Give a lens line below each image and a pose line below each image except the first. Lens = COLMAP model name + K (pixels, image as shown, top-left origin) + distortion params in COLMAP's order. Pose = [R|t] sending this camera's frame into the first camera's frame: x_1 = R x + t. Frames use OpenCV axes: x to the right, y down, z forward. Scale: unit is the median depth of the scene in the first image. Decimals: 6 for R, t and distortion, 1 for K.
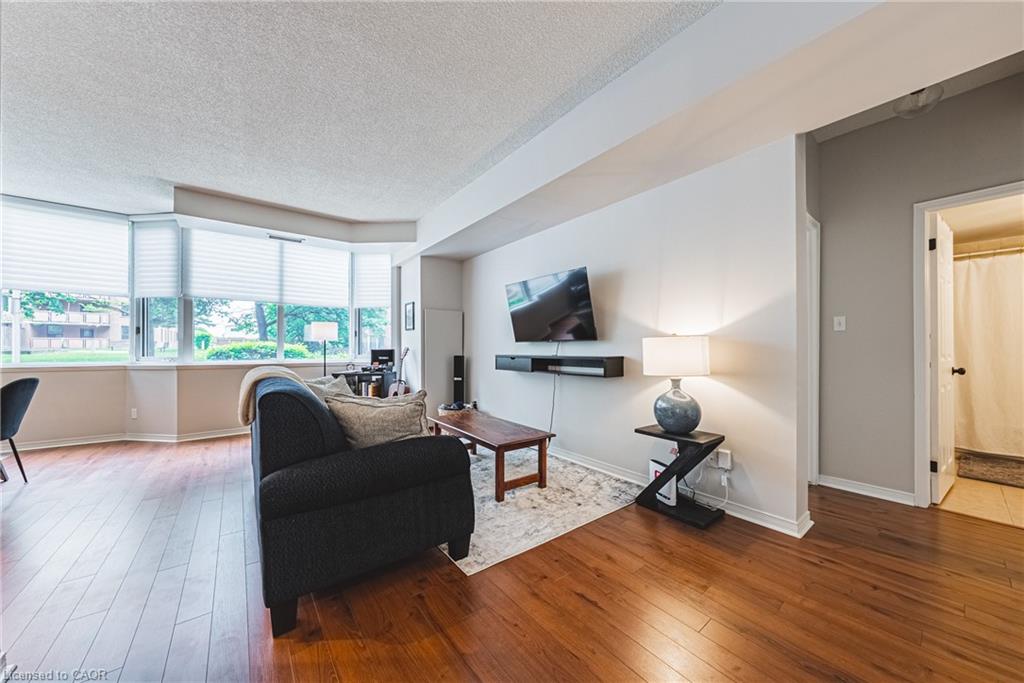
lens RADIAL K [[352.4, 0, 509.7], [0, 352.4, 349.0], [0, 0, 1]] dist [-0.000438, 0.000041]
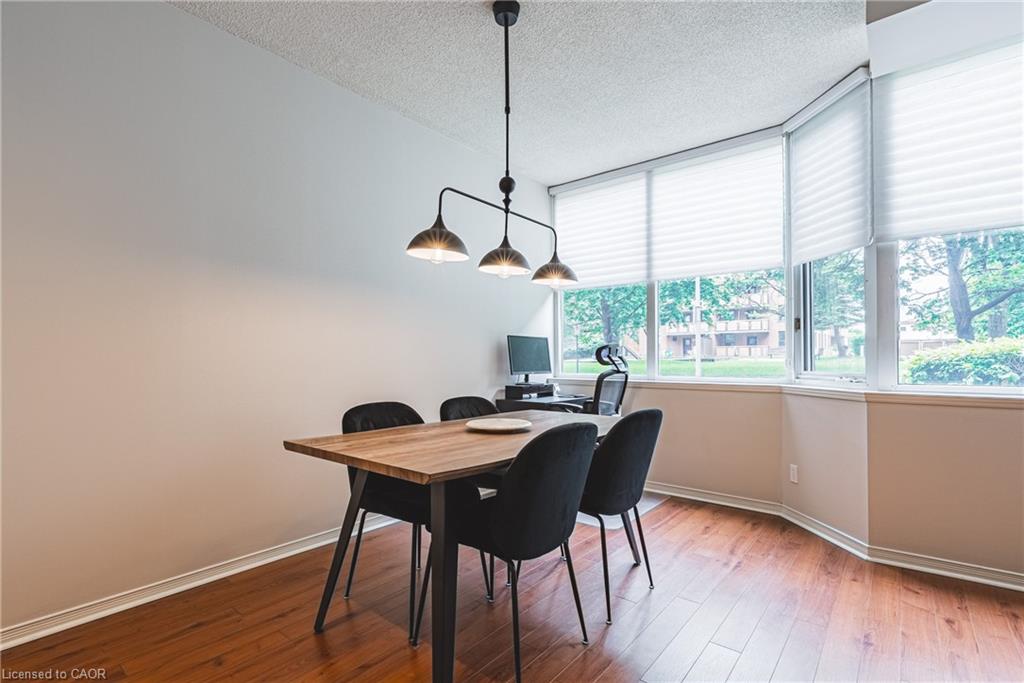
lens RADIAL K [[490.1, 0, 509.7], [0, 490.1, 351.7], [0, 0, 1]] dist [0.001463, 0.000268]
pose [[0.231885, -0.014196, -0.972640, -0.368704], [0.005613, 0.999896, -0.013256, -0.001328], [0.972727, -0.002385, 0.231941, 0.341502]]
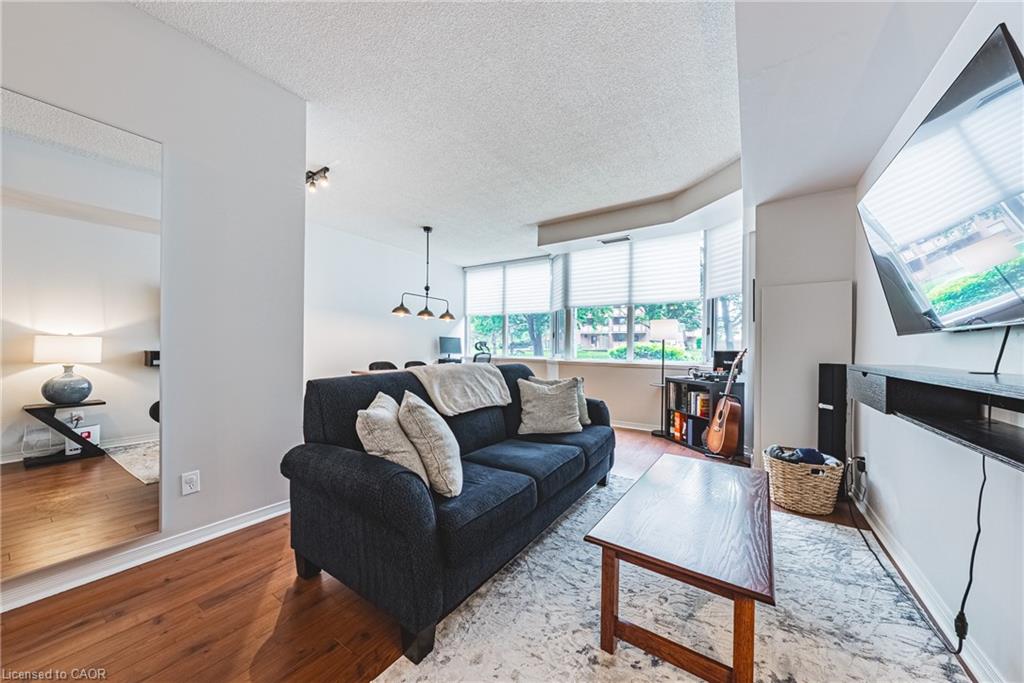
lens RADIAL K [[352.4, 0, 509.7], [0, 352.4, 349.0], [0, 0, 1]] dist [-0.000438, 0.000041]
pose [[0.323934, 0.007473, -0.946050, 0.202236], [-0.010381, 0.999937, 0.004344, -0.001791], [0.946023, 0.008414, 0.323991, 0.346916]]
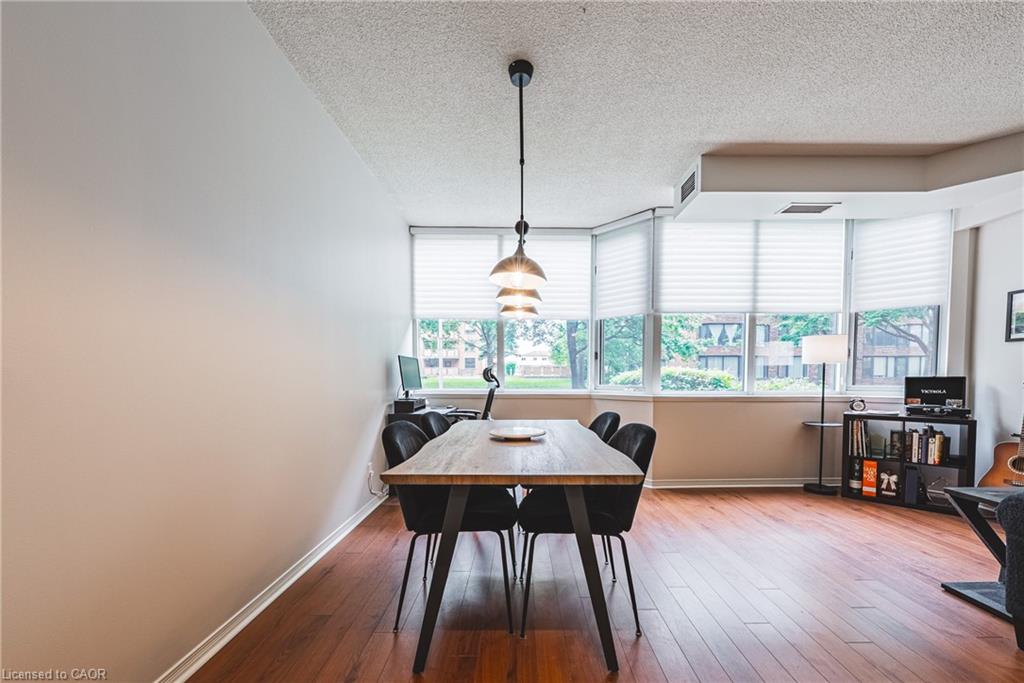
lens RADIAL K [[371.2, 0, 532.8], [0, 371.2, 388.8], [0, 0, 1]] dist [0.000590, 0.000010]
pose [[0.806984, 0.020796, -0.590206, -0.566071], [0.001056, 0.999327, 0.036654, -0.002882], [0.590572, -0.030203, 0.806420, 0.115940]]
